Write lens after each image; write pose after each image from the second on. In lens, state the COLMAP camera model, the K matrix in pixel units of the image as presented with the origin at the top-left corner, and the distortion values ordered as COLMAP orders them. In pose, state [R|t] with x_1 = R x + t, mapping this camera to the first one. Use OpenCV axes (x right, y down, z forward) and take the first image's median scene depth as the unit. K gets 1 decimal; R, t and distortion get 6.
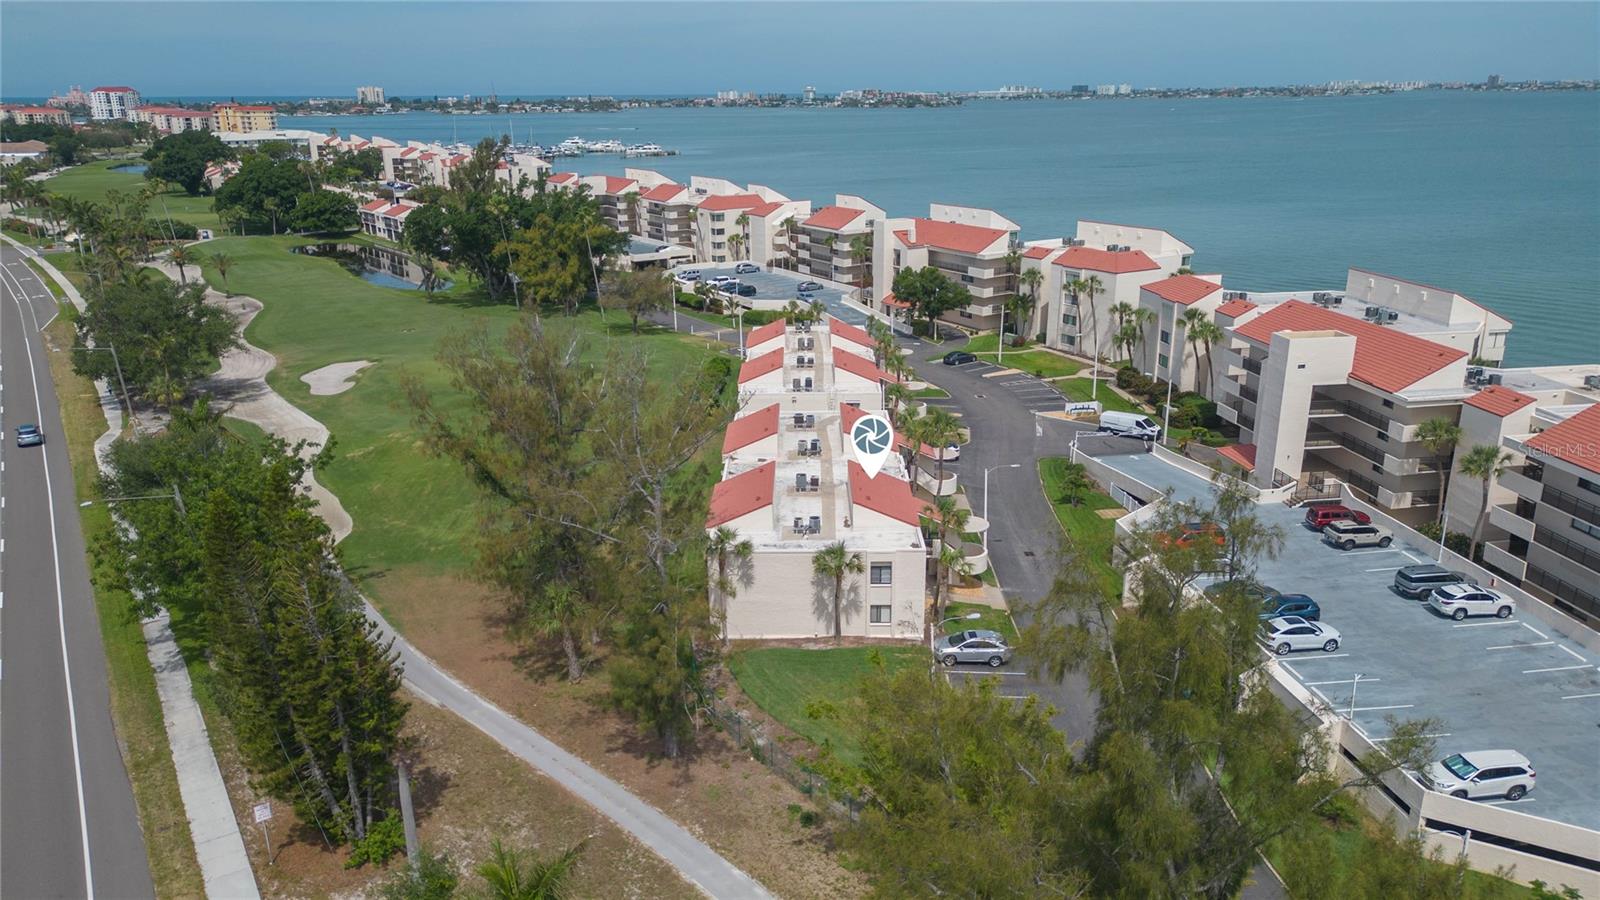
lens RADIAL K [[1125.6, 0, 800.0], [0, 1125.6, 450.0], [0, 0, 1]] dist [0.074888, -0.079255]
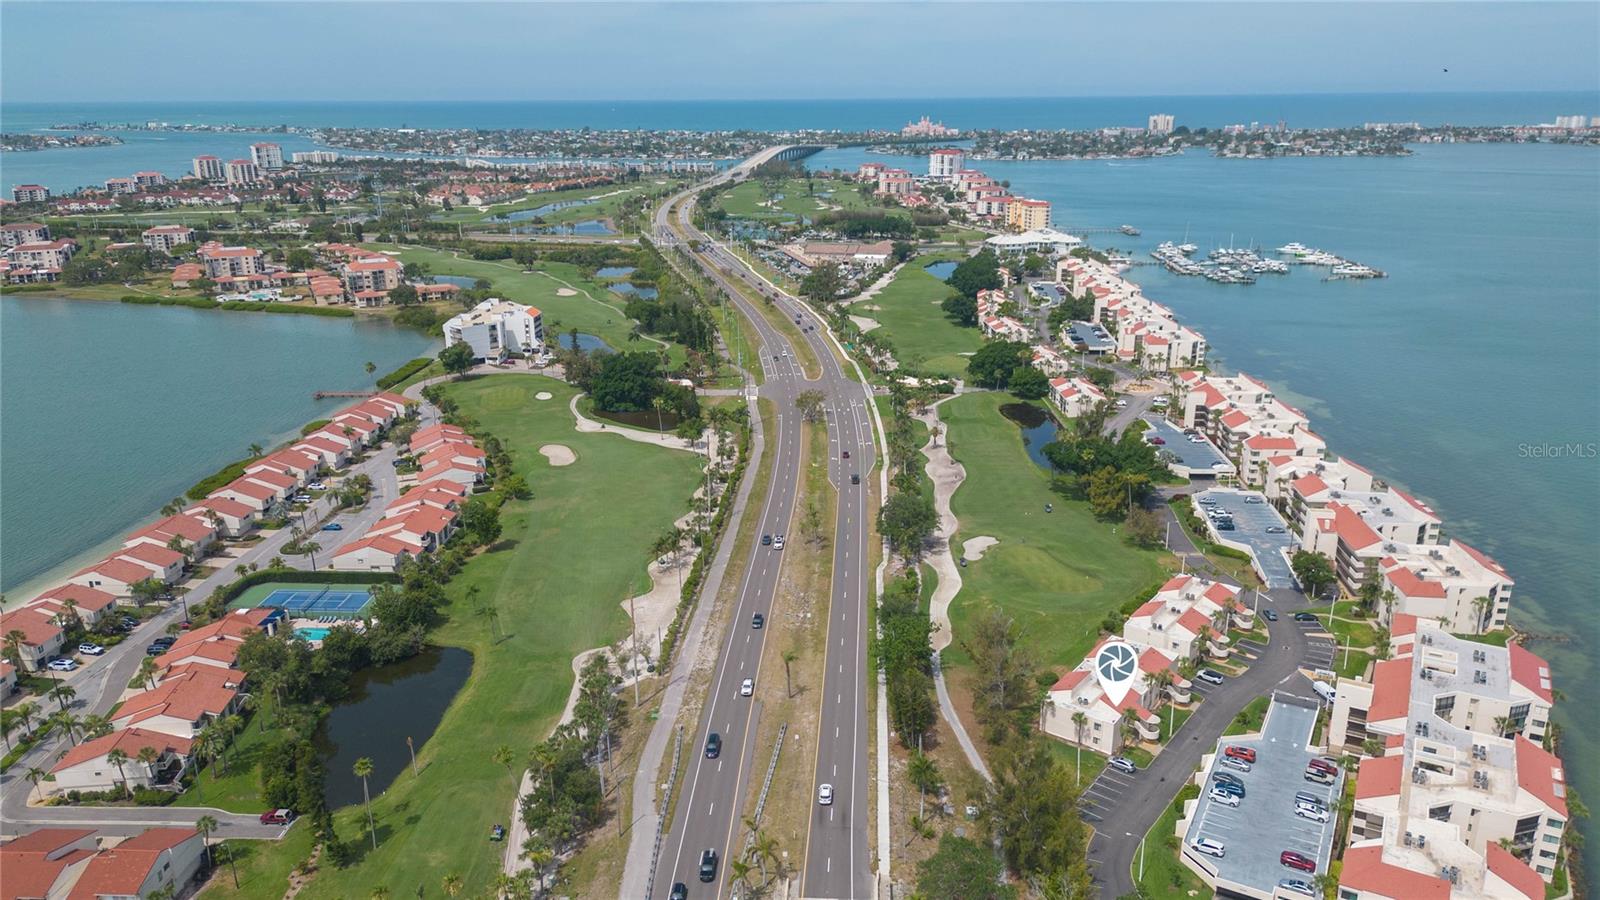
lens RADIAL K [[1135.3, 0, 800.0], [0, 1135.3, 450.0], [0, 0, 1]] dist [0.083435, -0.099032]
pose [[0.796934, 0.183725, -0.575449, 0.554269], [-0.182920, 0.981297, 0.059977, -0.335149], [0.575705, 0.057464, 0.815636, -0.999986]]
